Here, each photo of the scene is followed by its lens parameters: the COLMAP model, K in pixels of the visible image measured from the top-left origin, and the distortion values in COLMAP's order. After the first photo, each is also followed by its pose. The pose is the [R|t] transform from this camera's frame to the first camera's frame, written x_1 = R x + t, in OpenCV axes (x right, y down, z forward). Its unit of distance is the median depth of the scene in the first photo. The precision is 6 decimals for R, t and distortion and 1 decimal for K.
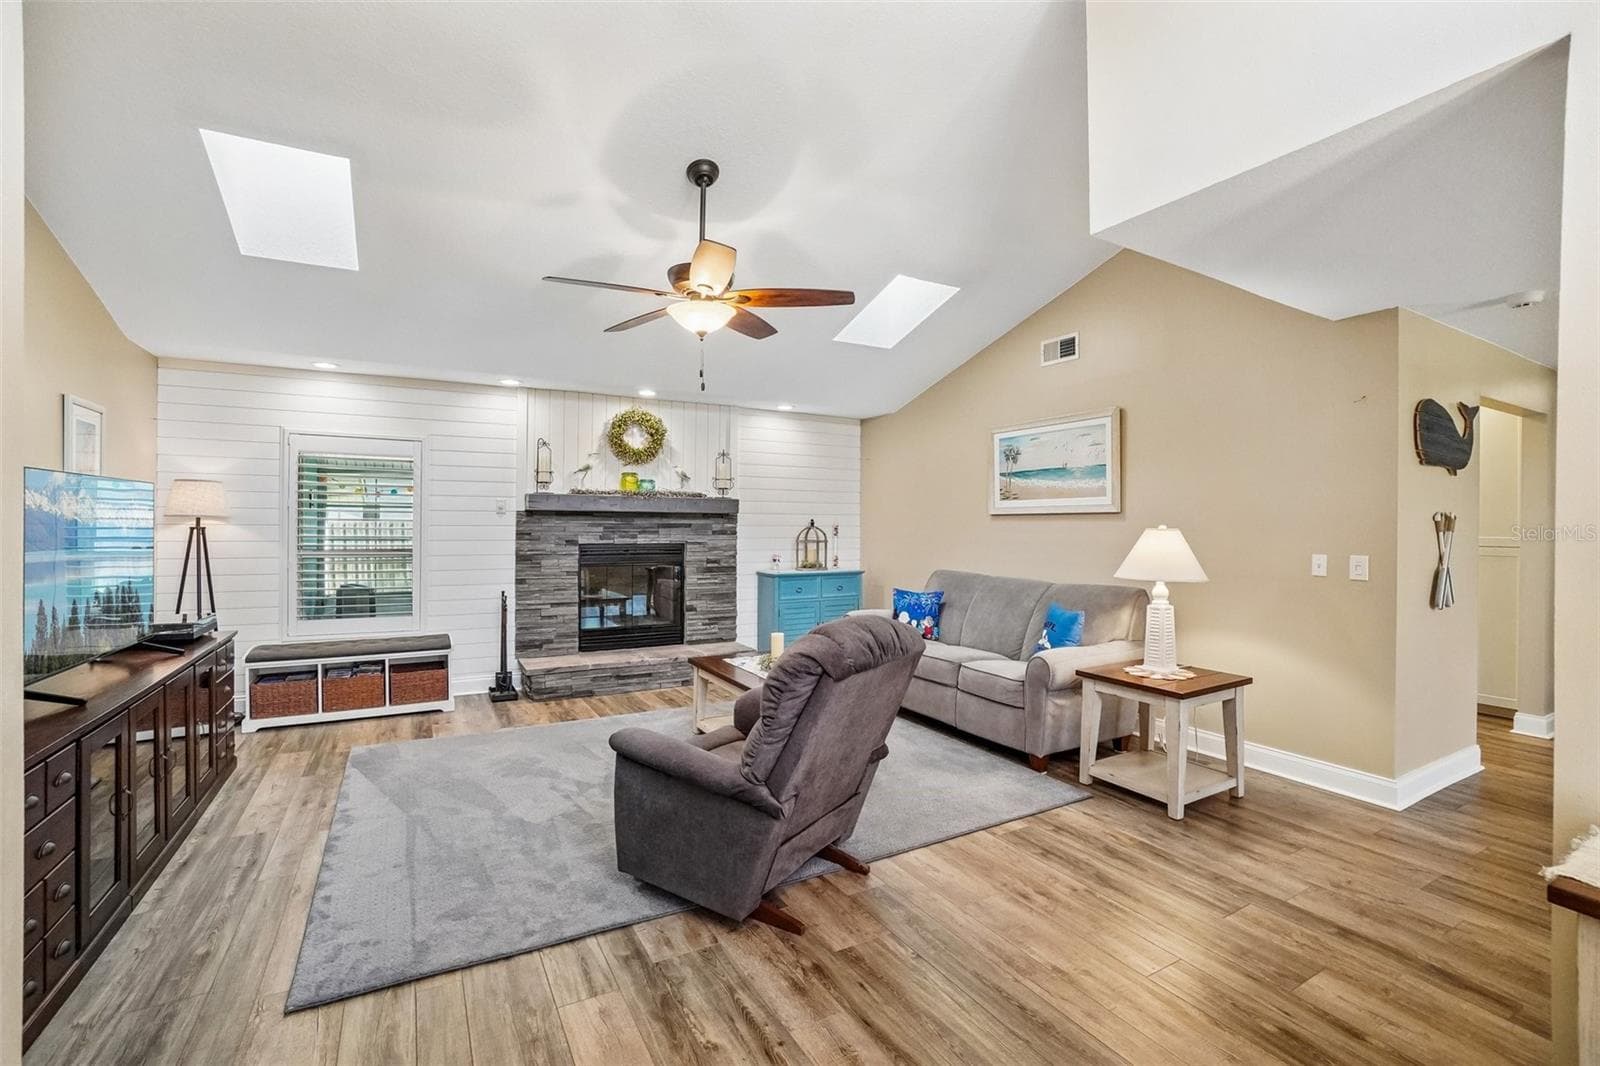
lens RADIAL K [[702.0, 0, 792.6], [0, 702.0, 523.6], [0, 0, 1]] dist [-0.048245, 0.015834]
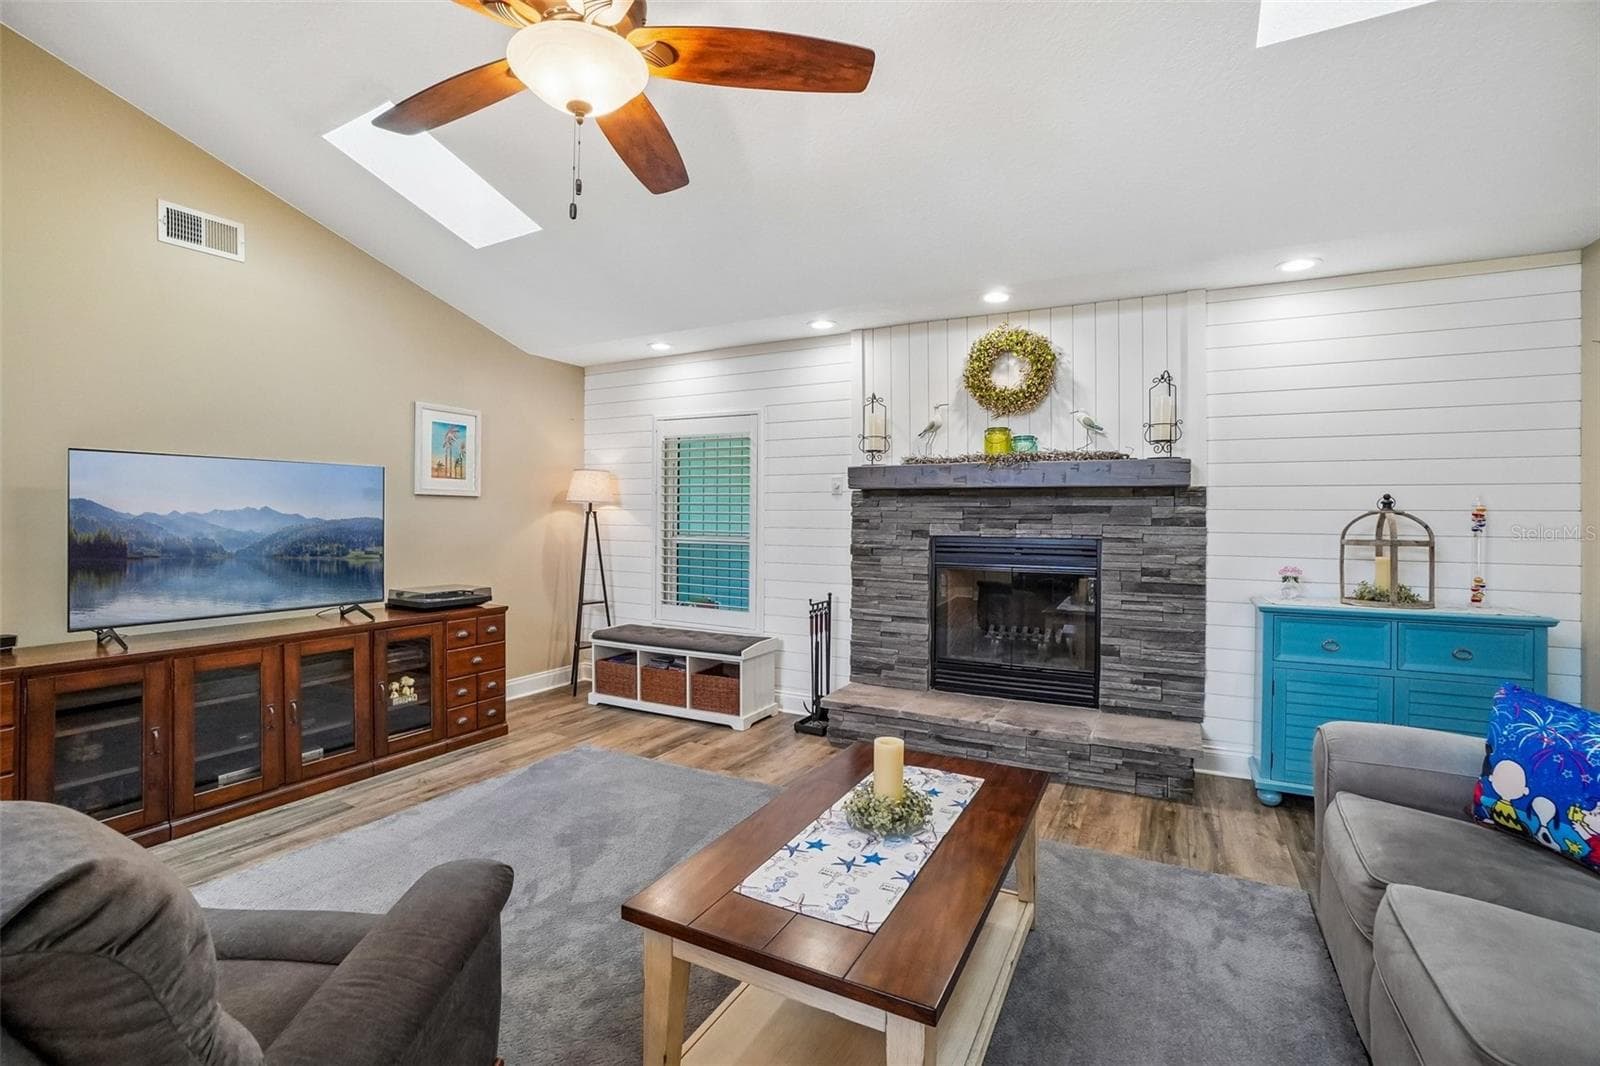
lens RADIAL K [[702.0, 0, 818.8], [0, 702.0, 520.6], [0, 0, 1]] dist [-0.048245, 0.015834]
pose [[0.549668, -0.000520, -0.835383, 0.216884], [-0.004941, 0.999980, -0.003873, 0.016653], [0.835368, 0.006256, 0.549655, 0.502337]]
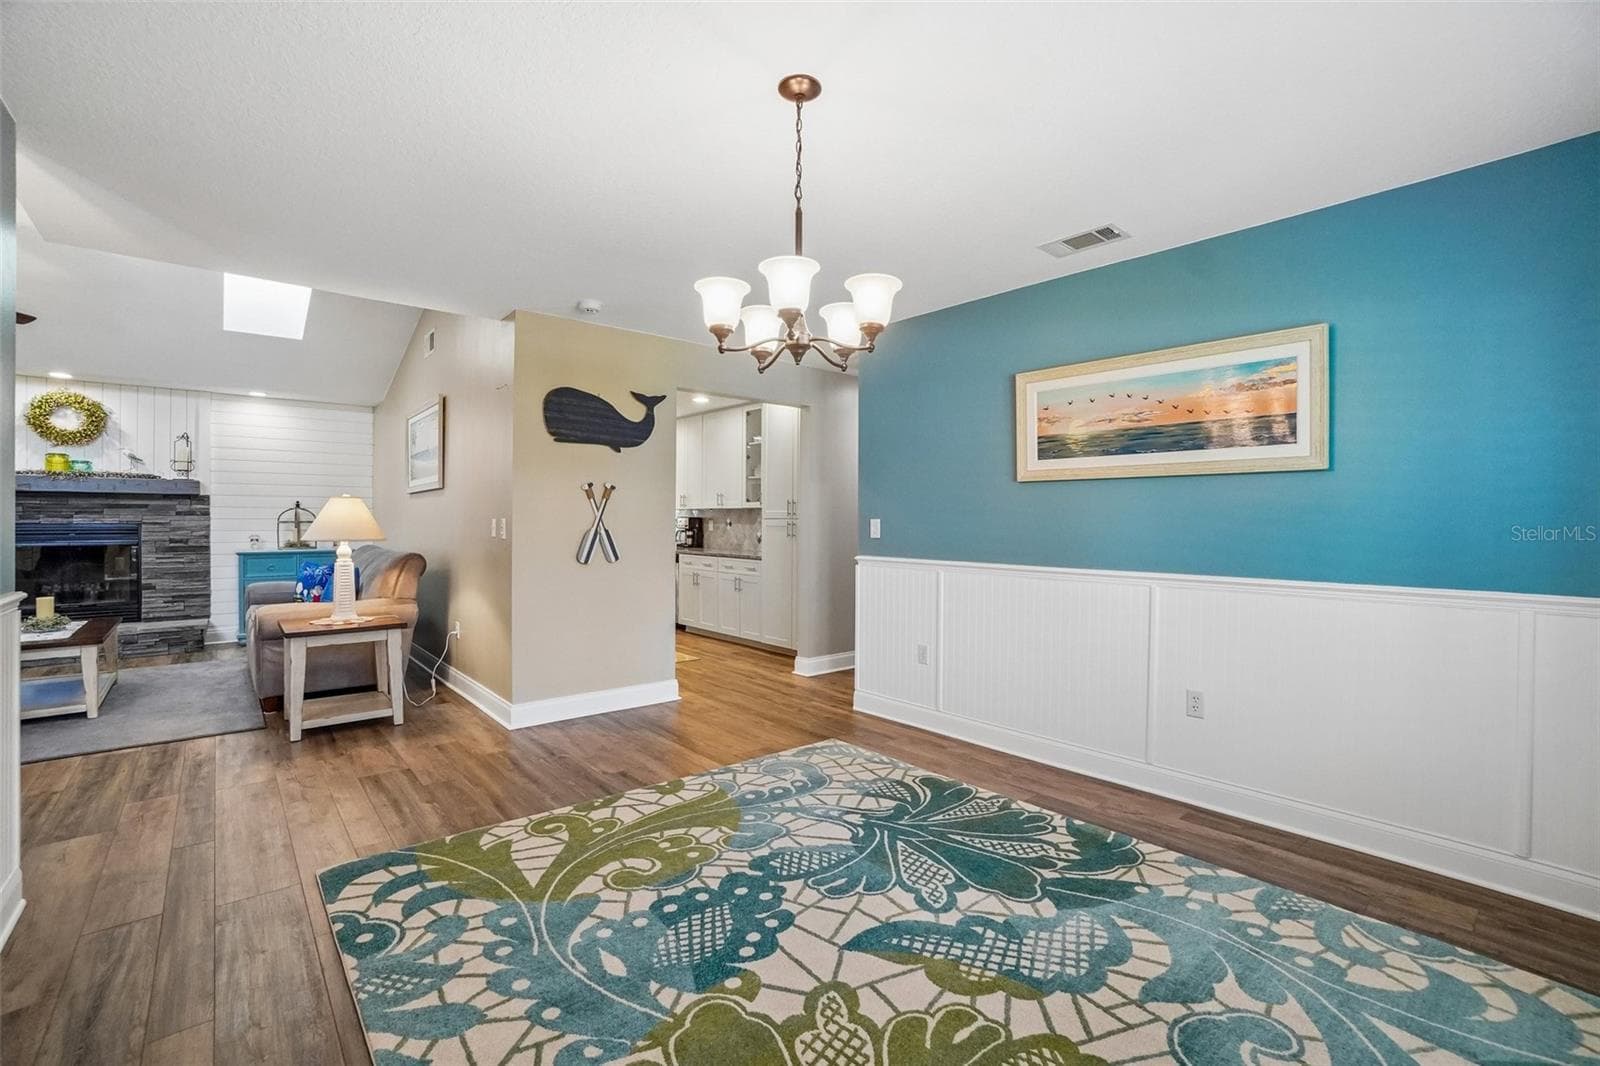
lens RADIAL K [[702.0, 0, 804.8], [0, 702.0, 519.4], [0, 0, 1]] dist [-0.048245, 0.015834]
pose [[0.982553, -0.005610, 0.185896, 0.647787], [0.006194, 0.999978, -0.002559, 0.032216], [-0.185877, 0.003666, 0.982566, -0.167540]]
